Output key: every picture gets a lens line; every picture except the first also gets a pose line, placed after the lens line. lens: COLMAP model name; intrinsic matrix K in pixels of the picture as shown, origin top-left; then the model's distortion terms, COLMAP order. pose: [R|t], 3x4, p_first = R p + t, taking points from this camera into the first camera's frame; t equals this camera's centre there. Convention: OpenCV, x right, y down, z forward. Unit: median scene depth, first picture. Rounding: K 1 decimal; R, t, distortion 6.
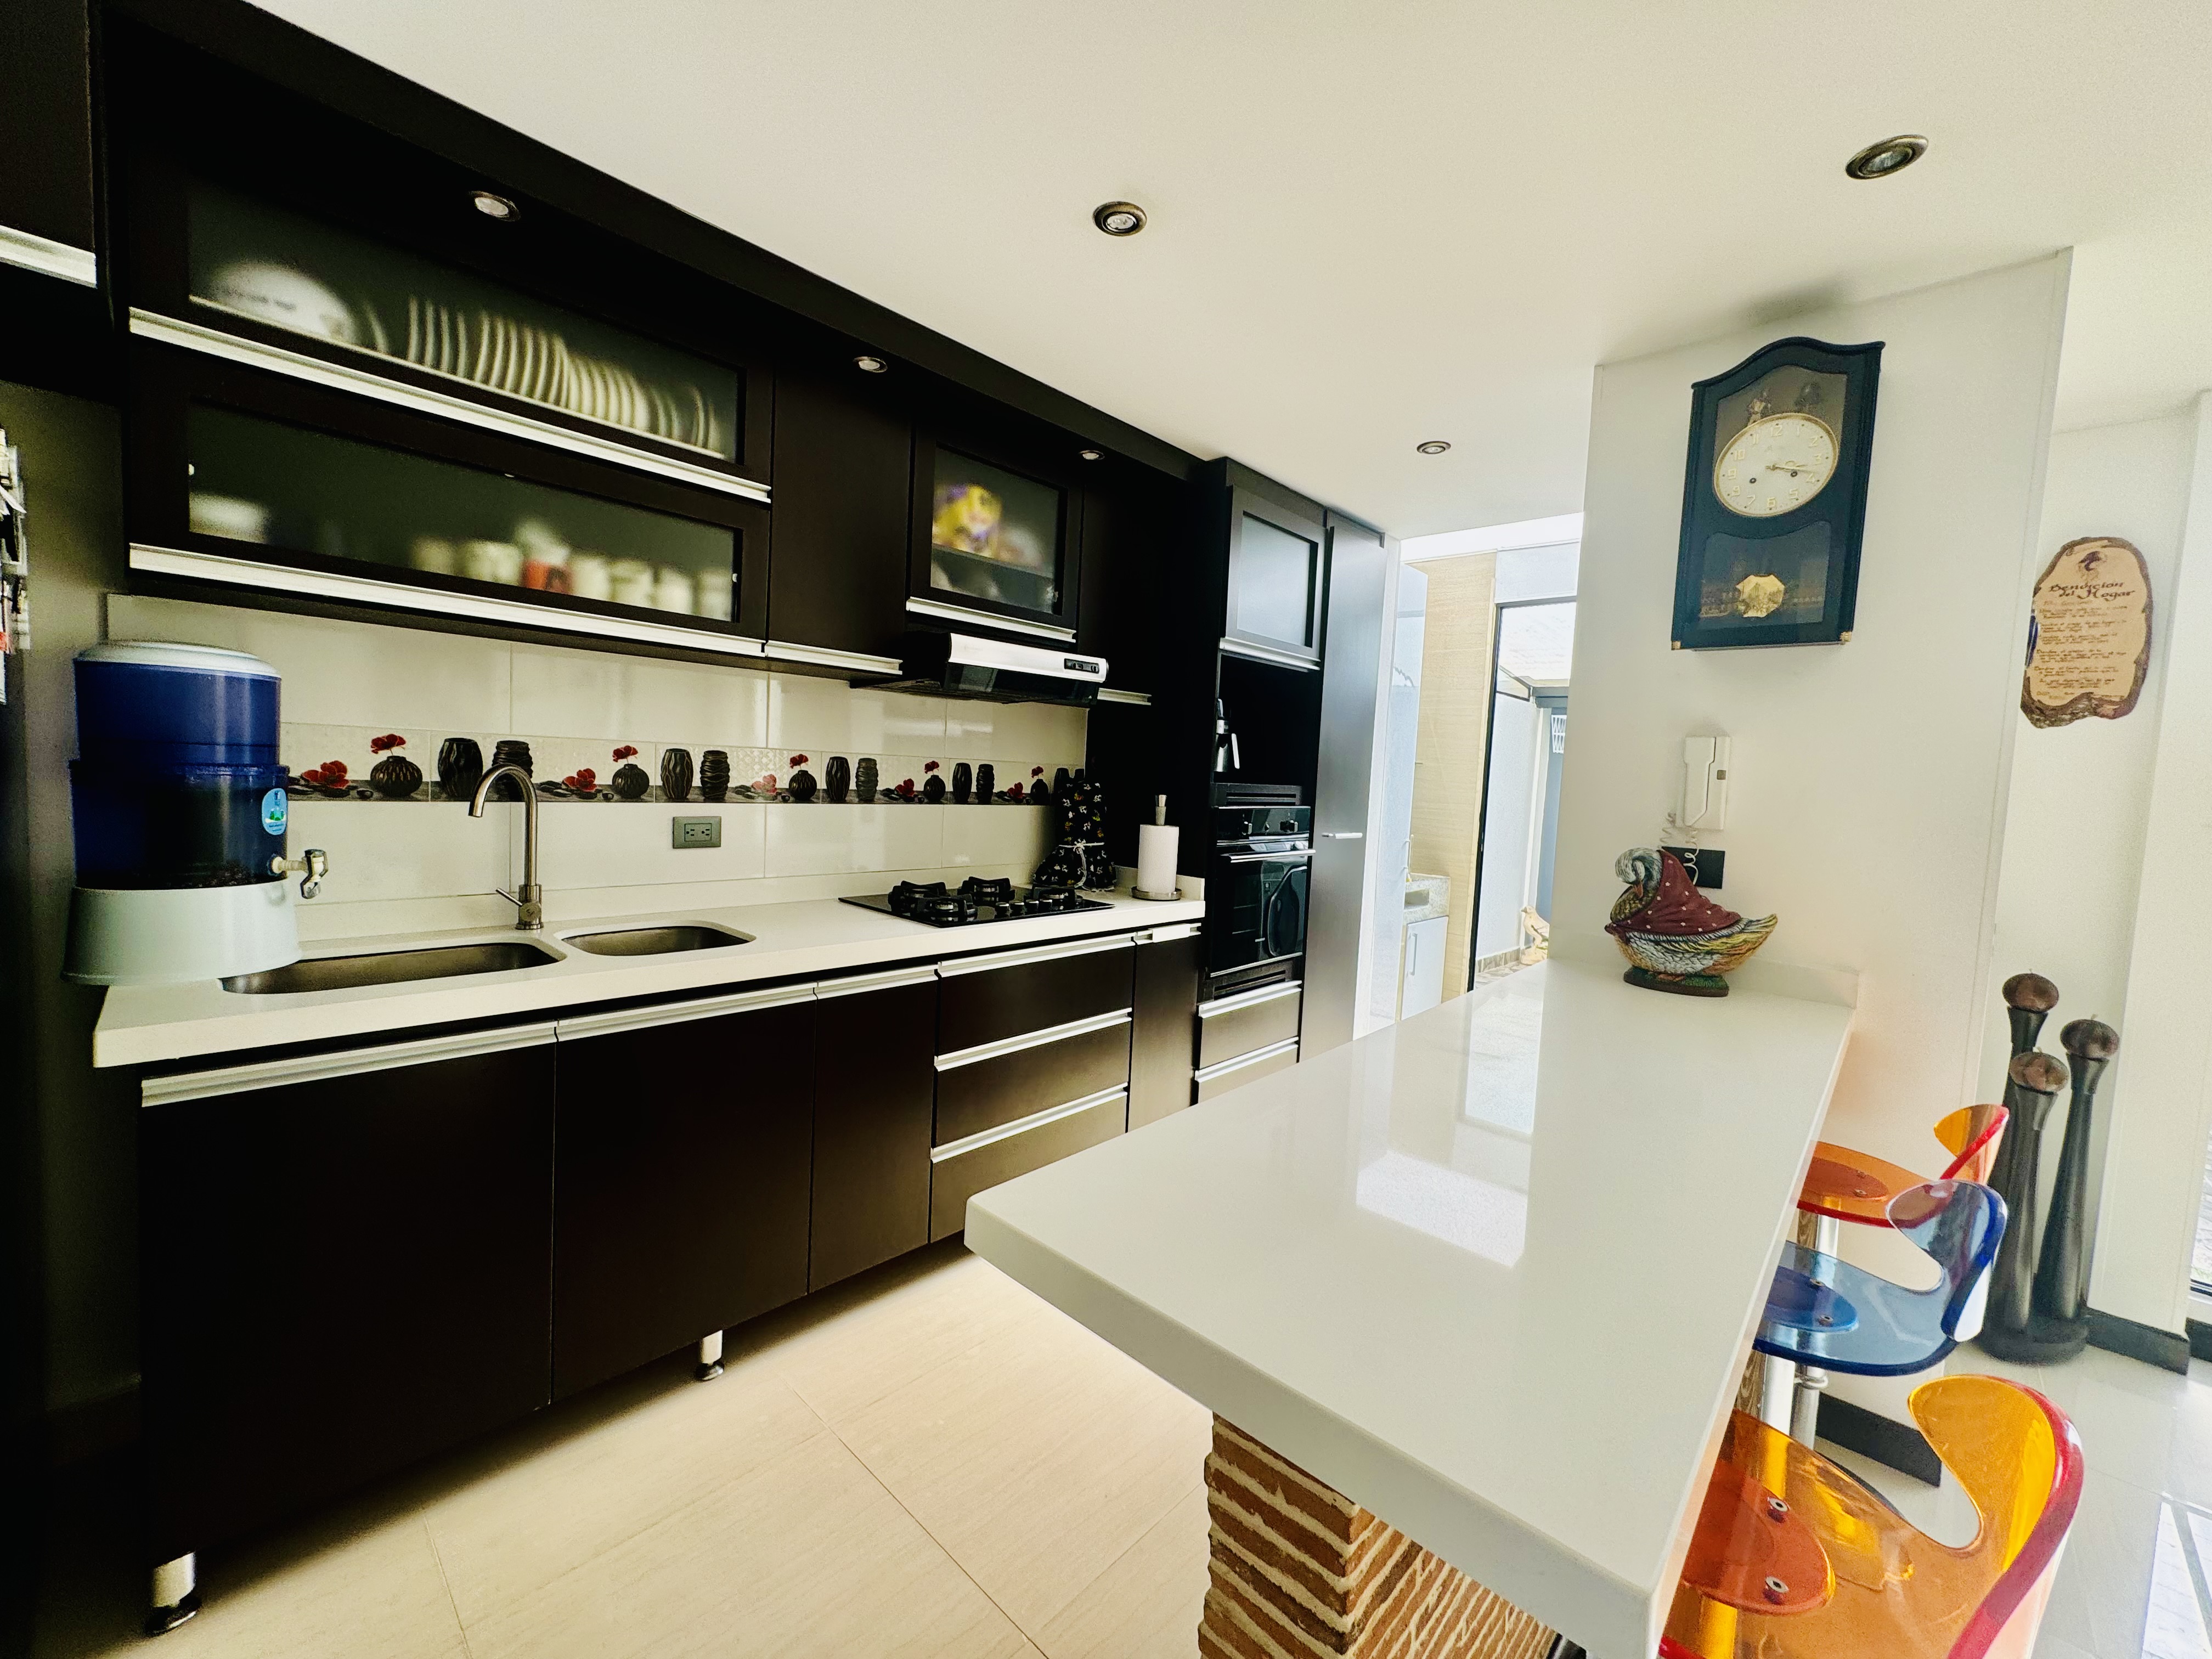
lens RADIAL K [[881.0, 0, 1106.0], [0, 881.0, 829.5], [0, 0, 1]] dist [-0.000434, -0.000194]
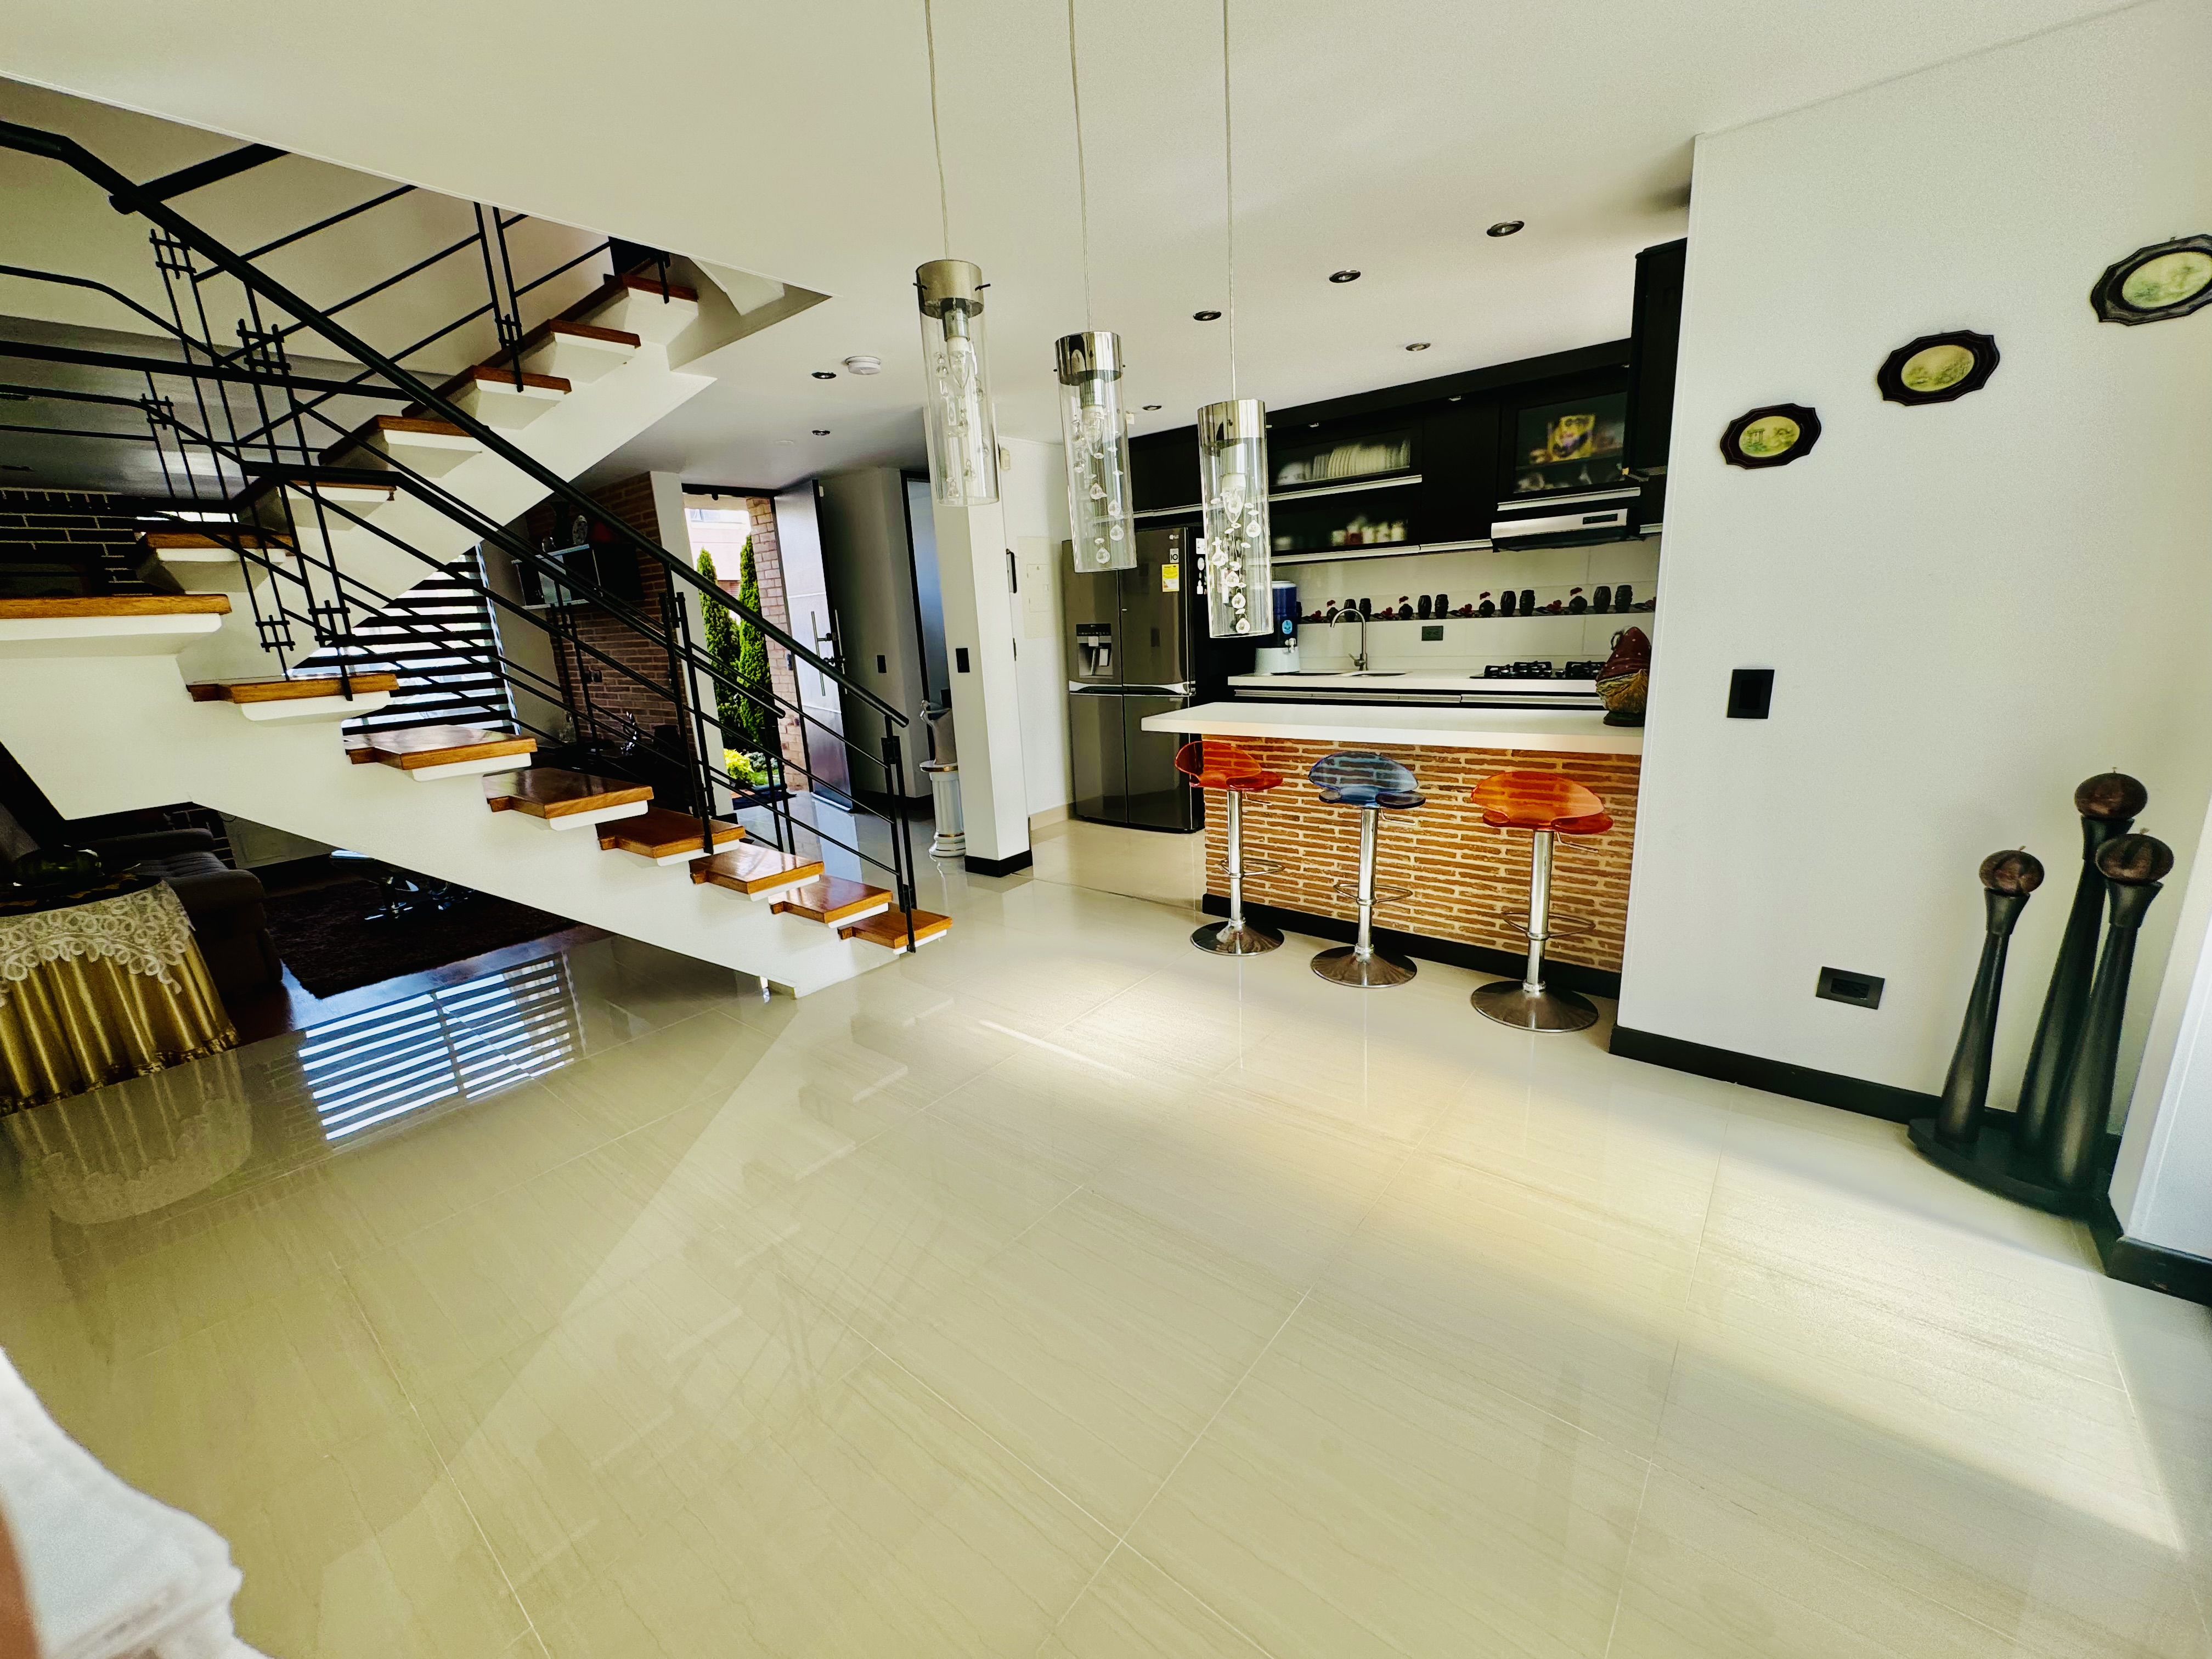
lens RADIAL K [[885.5, 0, 1109.6], [0, 885.5, 826.1], [0, 0, 1]] dist [-0.000001, -0.000109]
pose [[0.067524, 0.187979, -0.979849, 1.753031], [-0.009816, 0.982168, 0.187747, 0.069192], [0.997669, -0.003059, 0.068166, 0.037295]]
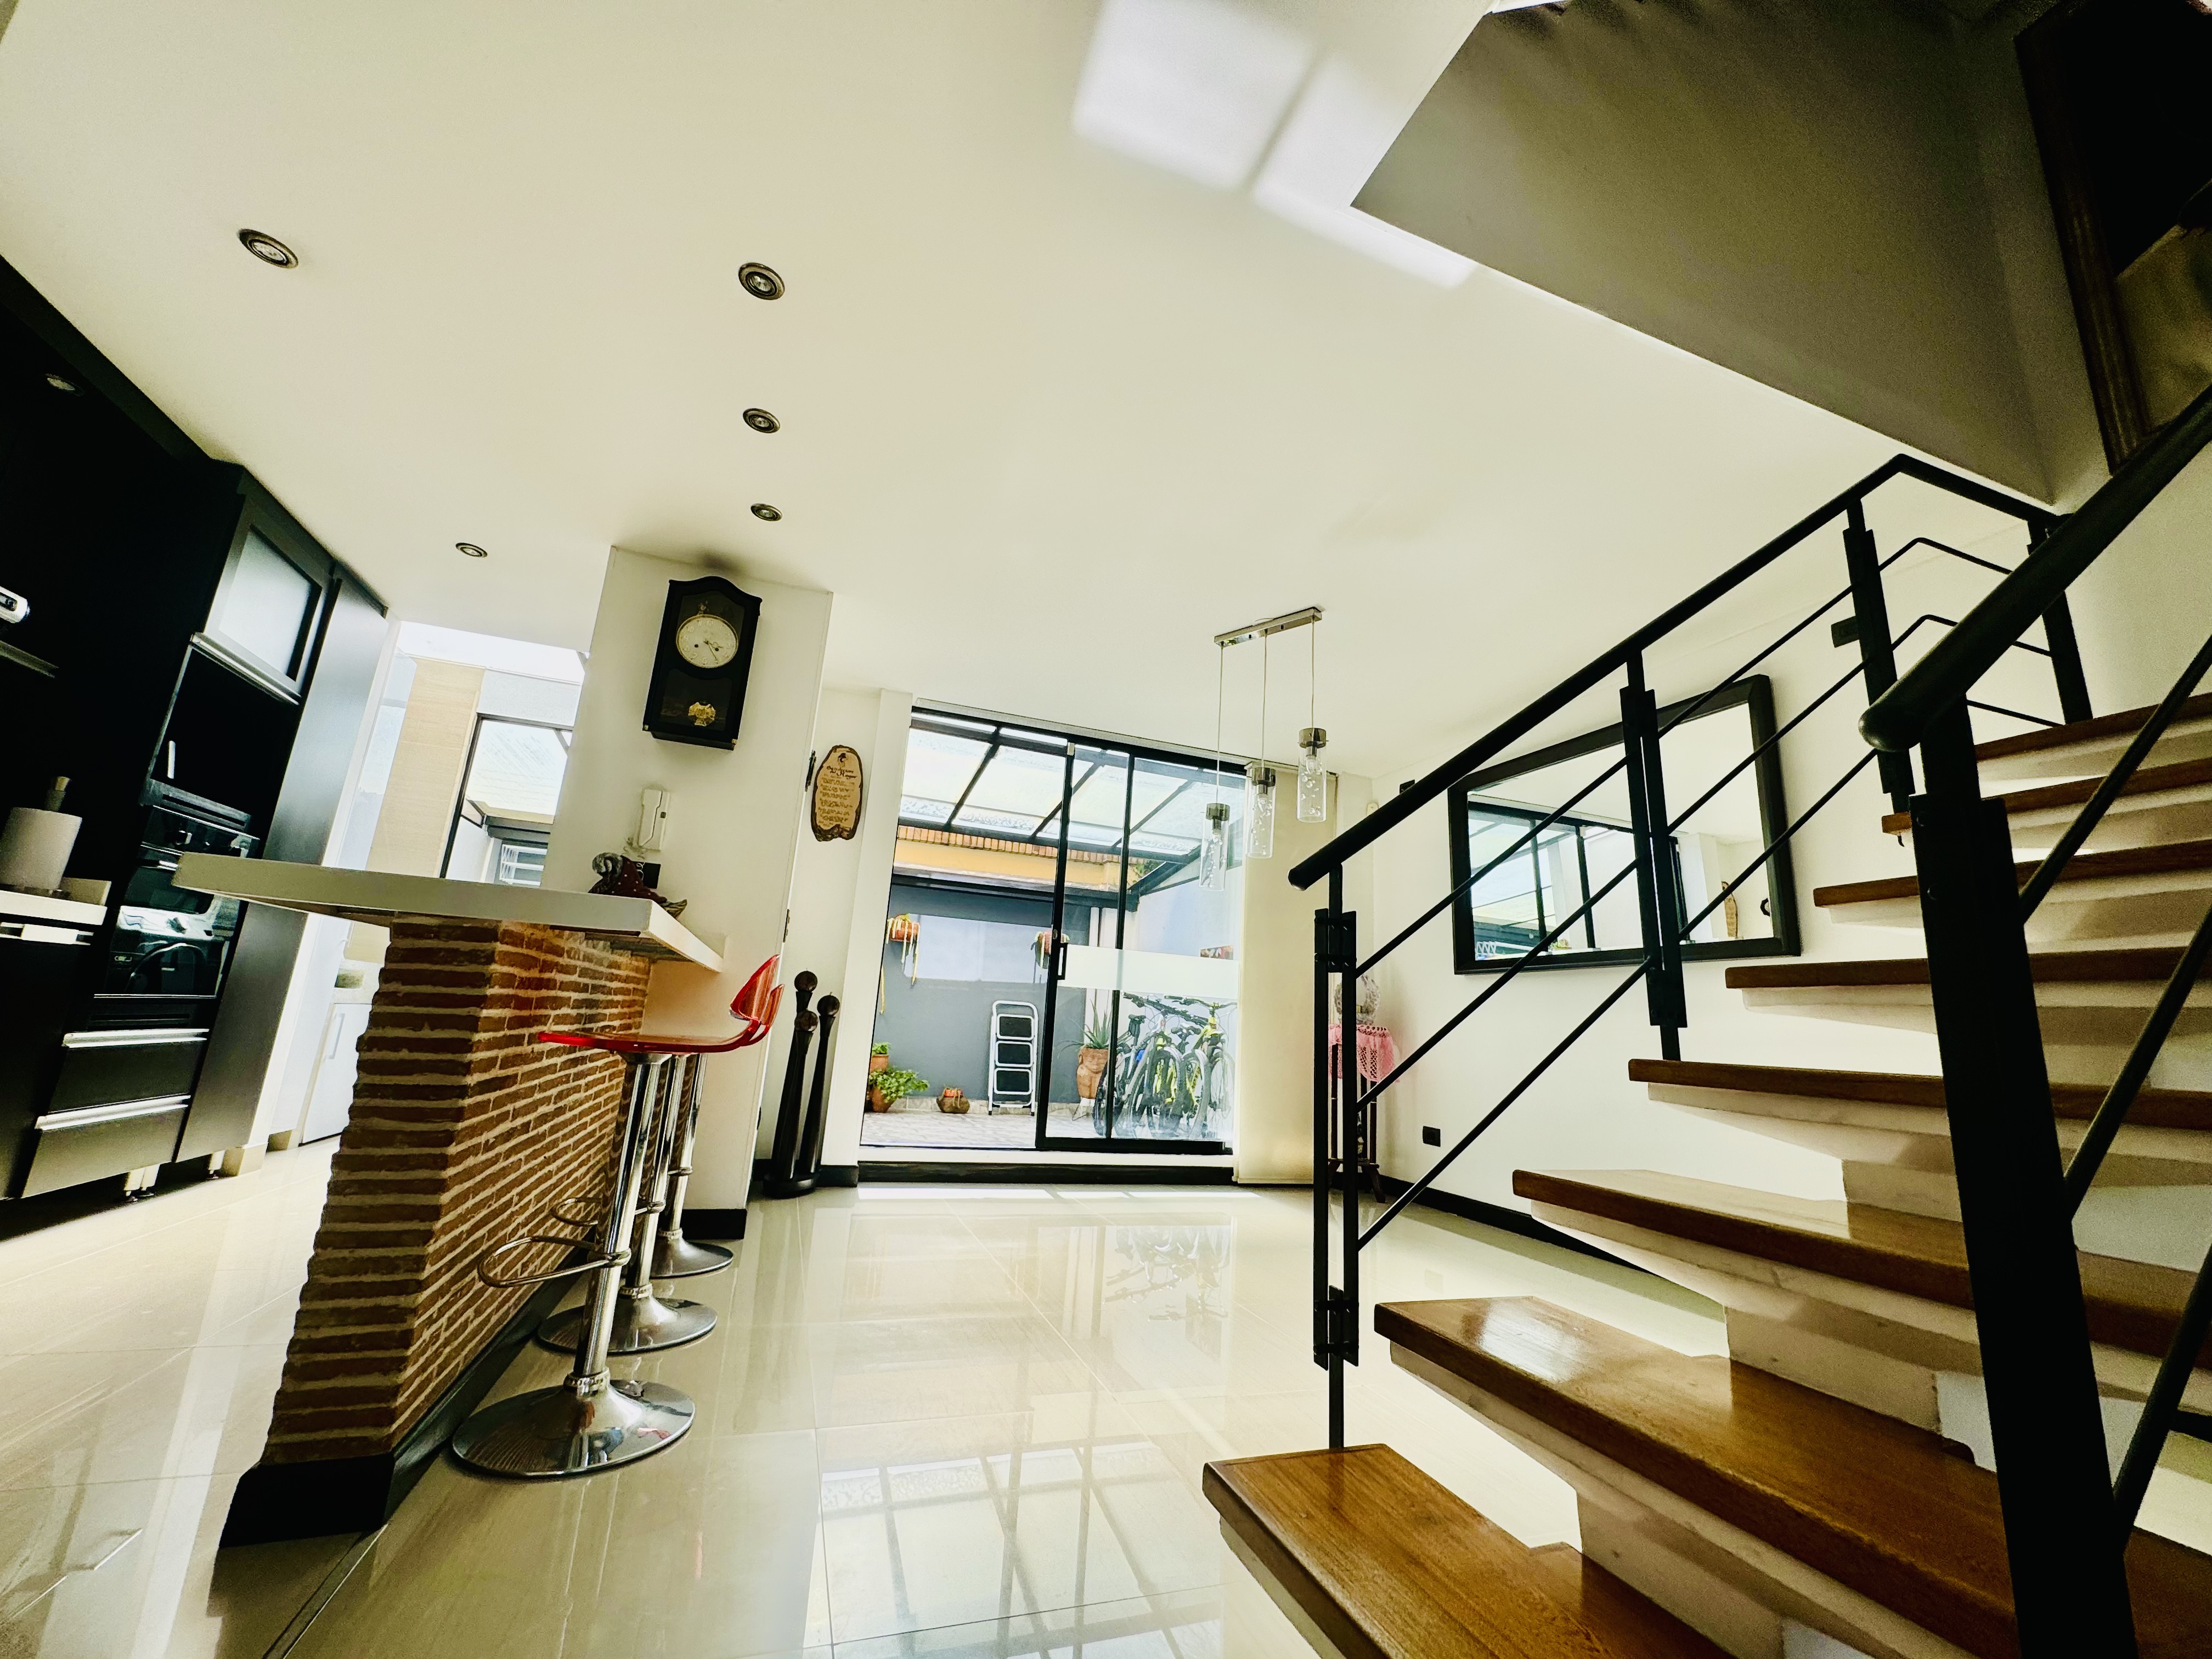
lens RADIAL K [[881.0, 0, 1106.0], [0, 881.0, 829.5], [0, 0, 1]] dist [-0.000434, -0.000194]
pose [[0.455521, 0.179632, 0.871913, -0.268329], [0.020159, 0.977098, -0.211834, 0.269119], [-0.889997, 0.114072, 0.441467, -0.344384]]
